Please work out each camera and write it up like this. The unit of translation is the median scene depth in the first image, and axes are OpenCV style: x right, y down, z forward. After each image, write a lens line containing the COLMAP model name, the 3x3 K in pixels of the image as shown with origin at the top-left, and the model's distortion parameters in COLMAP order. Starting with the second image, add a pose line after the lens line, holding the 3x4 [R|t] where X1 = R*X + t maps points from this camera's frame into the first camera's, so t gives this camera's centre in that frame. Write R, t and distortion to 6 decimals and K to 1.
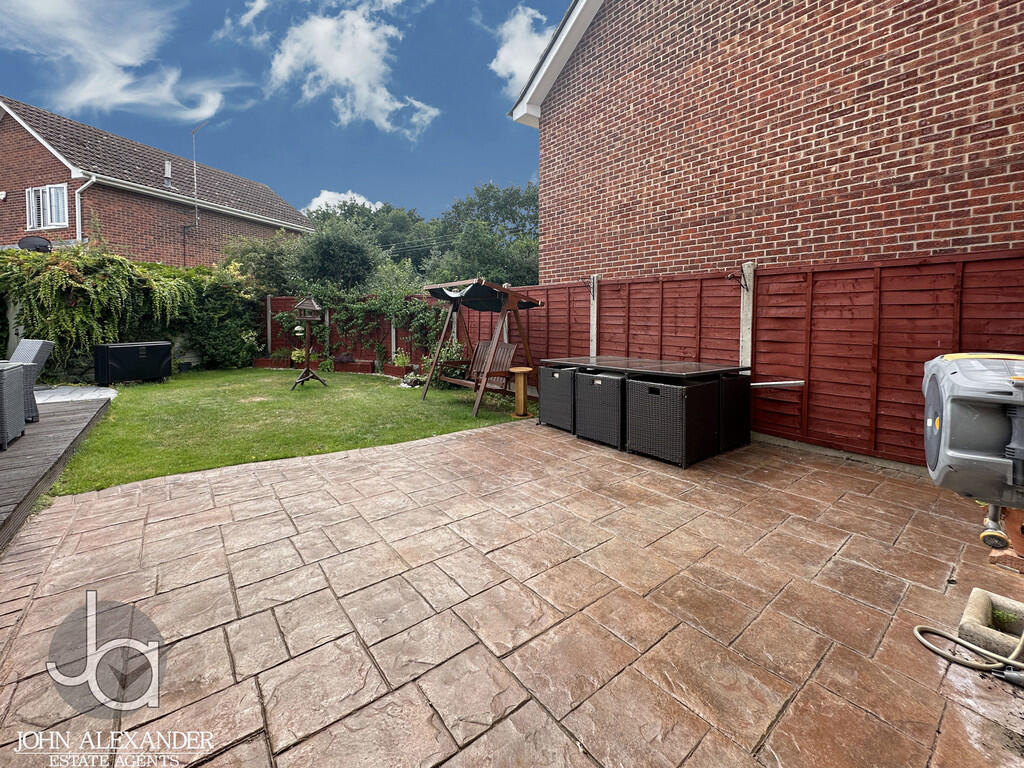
lens RADIAL K [[431.5, 0, 507.5], [0, 431.5, 327.4], [0, 0, 1]] dist [-0.002844, -0.000414]
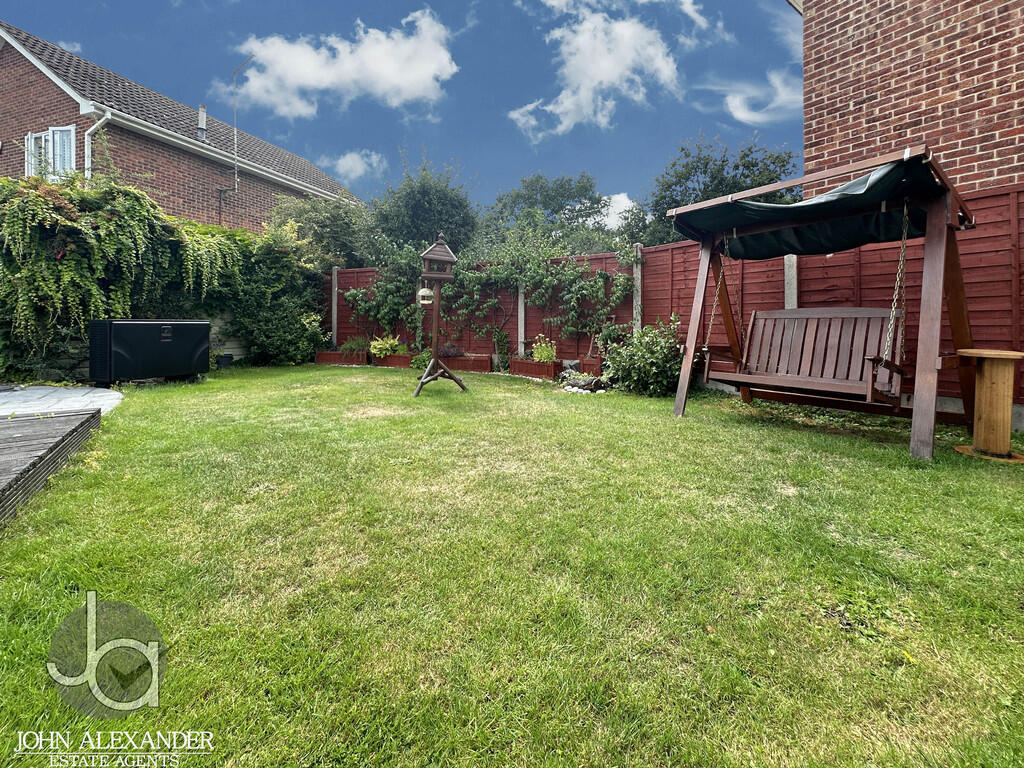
lens RADIAL K [[432.3, 0, 515.2], [0, 432.3, 322.9], [0, 0, 1]] dist [-0.002250, -0.000275]
pose [[0.999772, 0.005613, -0.020614, -0.263697], [-0.006180, 0.999602, -0.027519, 0.045963], [0.020452, 0.027640, 0.999409, 0.307259]]
